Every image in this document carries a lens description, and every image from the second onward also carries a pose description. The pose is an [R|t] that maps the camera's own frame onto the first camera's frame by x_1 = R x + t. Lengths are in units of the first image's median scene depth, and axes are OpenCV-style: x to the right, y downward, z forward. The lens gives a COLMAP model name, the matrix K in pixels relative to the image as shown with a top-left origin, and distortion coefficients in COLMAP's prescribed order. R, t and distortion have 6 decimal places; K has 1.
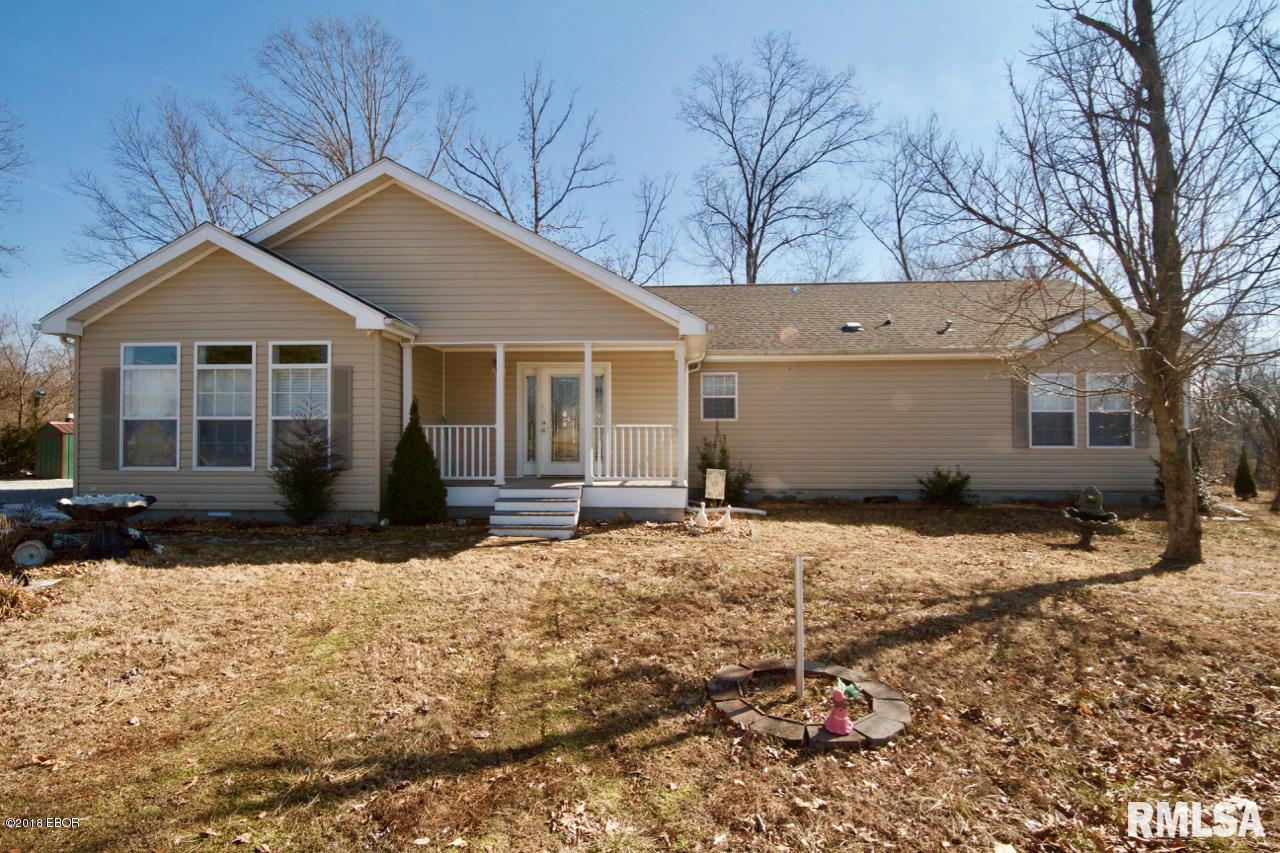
lens RADIAL K [[634.4, 0, 642.2], [0, 634.4, 428.1], [0, 0, 1]] dist [0.037054, -0.036032]
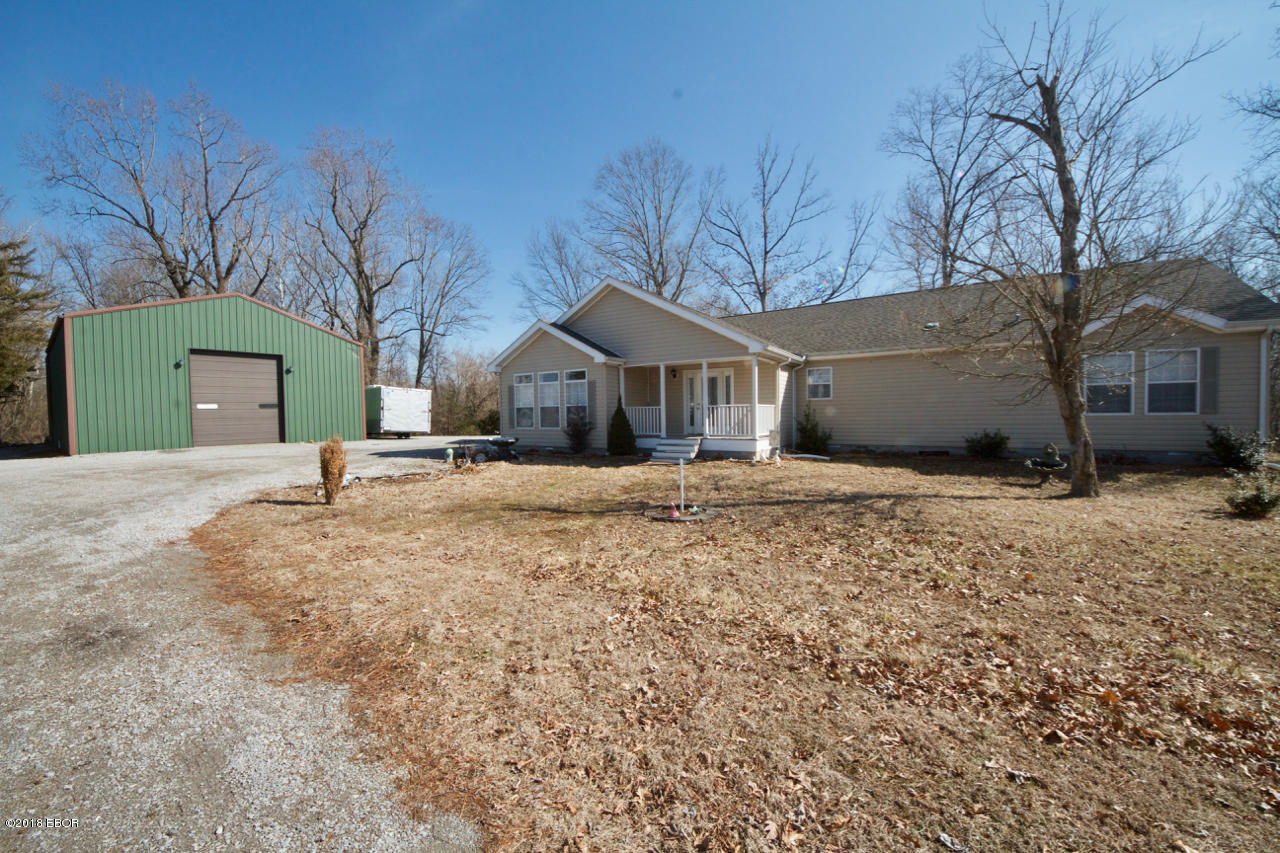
lens RADIAL K [[518.3, 0, 643.8], [0, 518.3, 435.3], [0, 0, 1]] dist [0.011153, -0.013903]
pose [[0.866661, 0.009161, -0.498813, 0.376999], [0.022722, 0.998069, 0.057809, -0.006897], [0.498380, -0.061434, 0.864779, -0.287007]]
